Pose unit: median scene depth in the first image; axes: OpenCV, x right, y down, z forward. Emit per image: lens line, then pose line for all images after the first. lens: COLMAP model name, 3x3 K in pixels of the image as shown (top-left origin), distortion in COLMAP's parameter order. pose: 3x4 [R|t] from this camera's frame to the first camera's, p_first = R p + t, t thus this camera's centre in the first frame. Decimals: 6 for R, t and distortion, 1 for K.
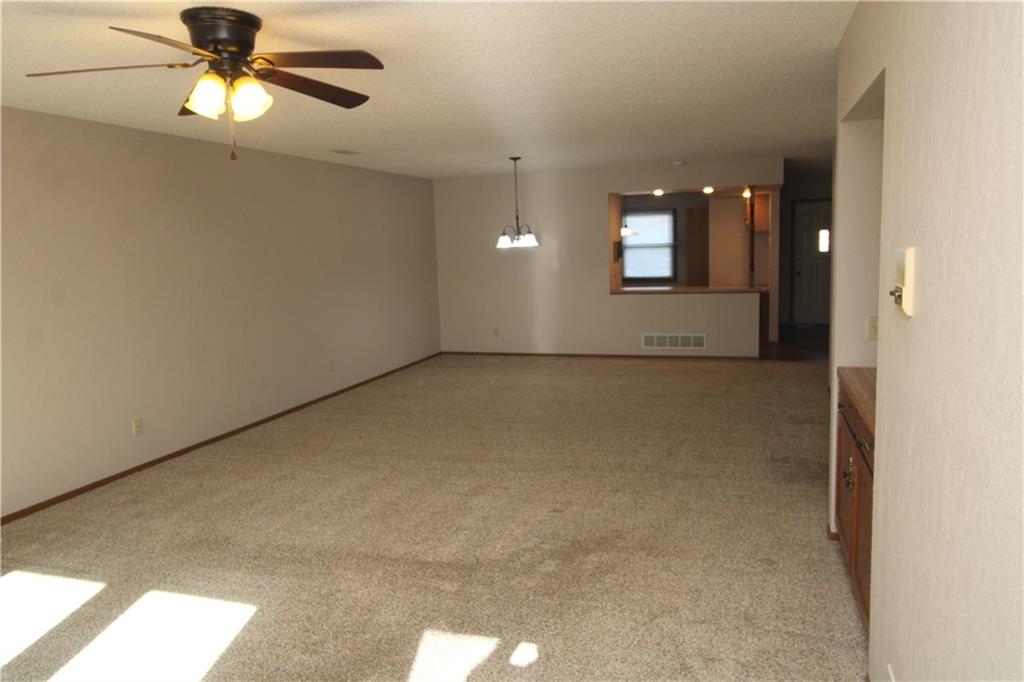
lens RADIAL K [[706.6, 0, 527.6], [0, 706.6, 327.3], [0, 0, 1]] dist [0.000568, -0.000616]
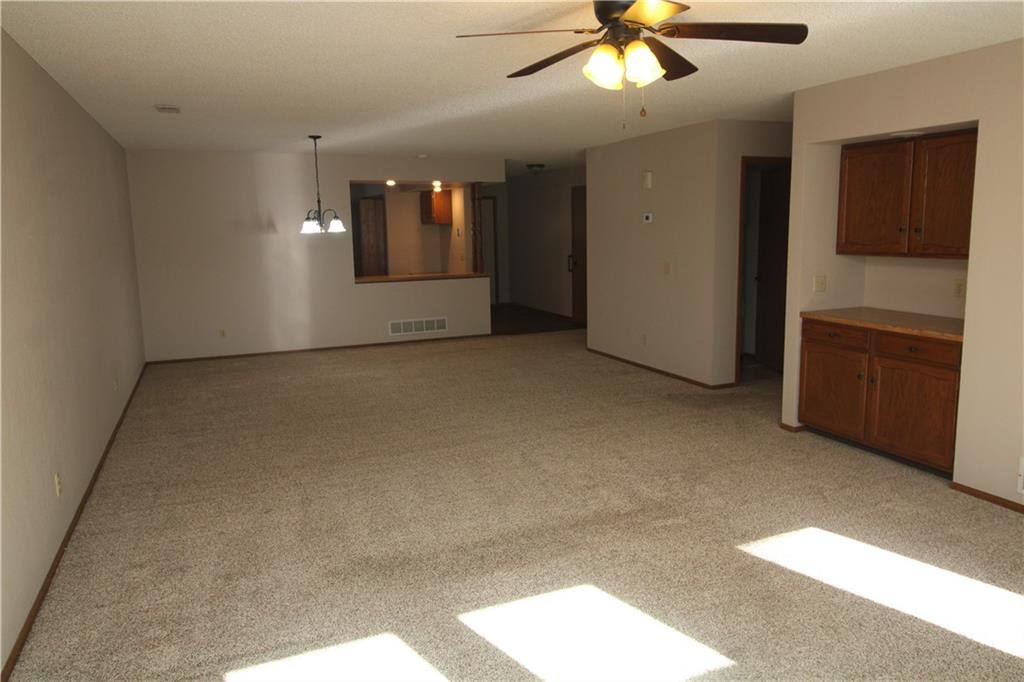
lens RADIAL K [[706.6, 0, 527.6], [0, 706.6, 327.3], [0, 0, 1]] dist [0.000568, -0.000616]
pose [[0.753801, -0.074291, 0.652890, -0.430624], [0.071587, 0.996959, 0.030790, 0.001108], [-0.653192, 0.023529, 0.756827, 0.122137]]
